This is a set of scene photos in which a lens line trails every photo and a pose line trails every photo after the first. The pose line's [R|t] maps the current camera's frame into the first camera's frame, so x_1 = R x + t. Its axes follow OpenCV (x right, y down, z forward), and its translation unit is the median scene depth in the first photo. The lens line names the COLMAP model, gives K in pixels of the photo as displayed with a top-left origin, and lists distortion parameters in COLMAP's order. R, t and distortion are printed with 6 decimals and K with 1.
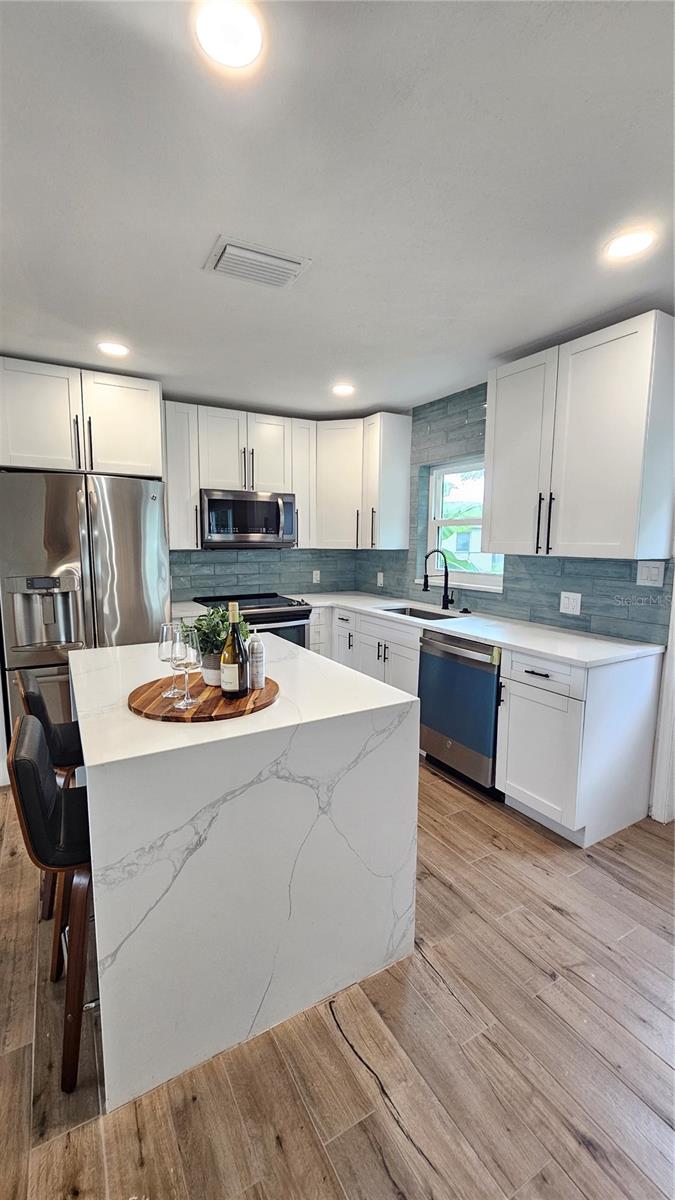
lens RADIAL K [[491.8, 0, 332.9], [0, 491.8, 598.3], [0, 0, 1]] dist [-0.003086, 0.000384]
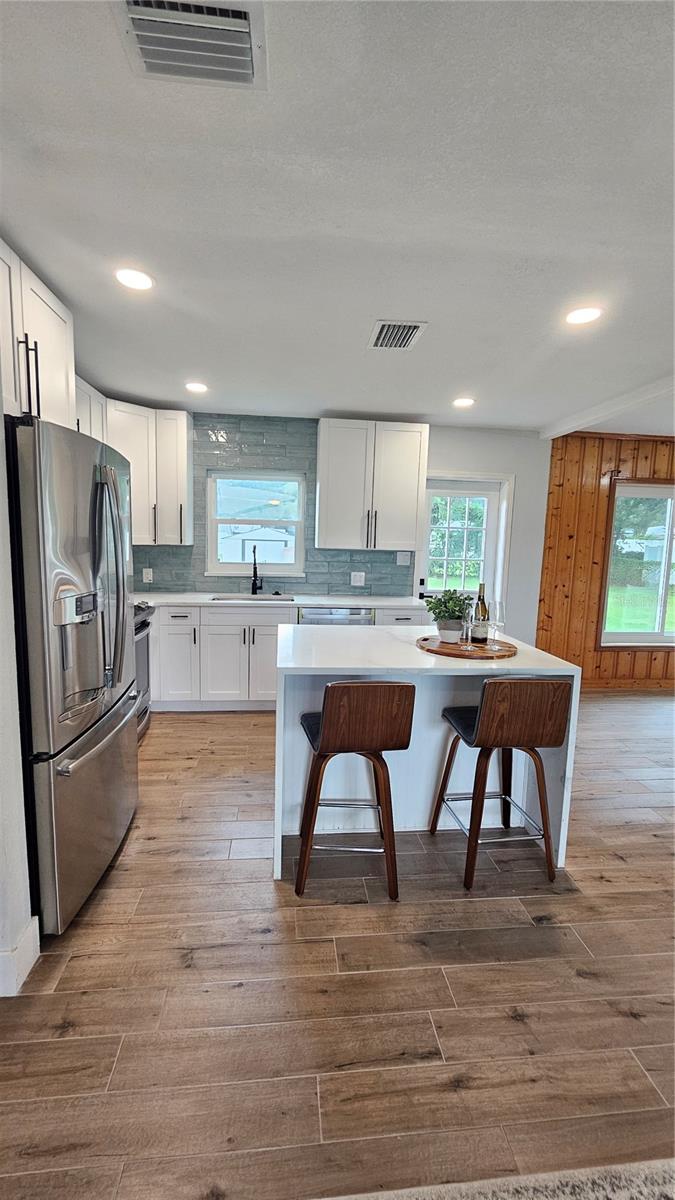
lens RADIAL K [[491.8, 0, 329.9], [0, 491.8, 597.6], [0, 0, 1]] dist [-0.003086, 0.000384]
pose [[0.411269, -0.104951, 0.905452, -0.790670], [0.086598, 0.993355, 0.075806, -0.046333], [-0.907391, 0.047234, 0.417624, 0.331957]]
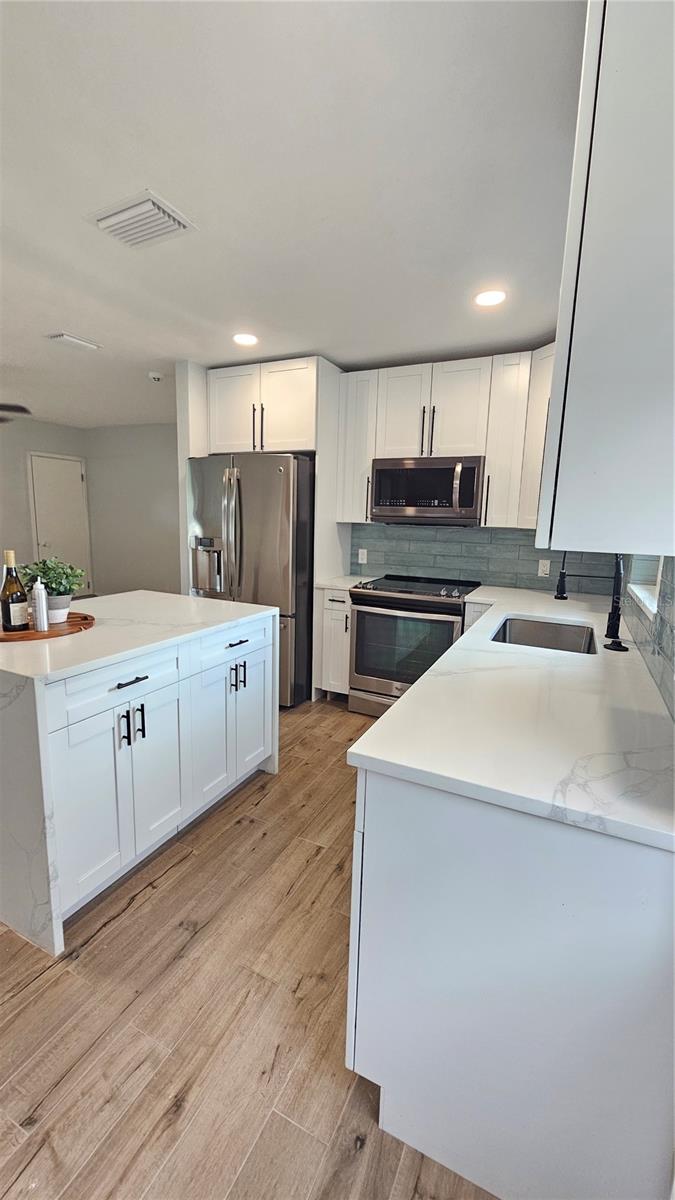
lens RADIAL K [[491.8, 0, 330.1], [0, 491.8, 600.1], [0, 0, 1]] dist [-0.003086, 0.000384]
pose [[0.550937, 0.150707, -0.820826, 0.511972], [-0.124494, 0.987396, 0.097730, -0.036040], [0.825209, 0.048345, 0.562755, 0.414467]]
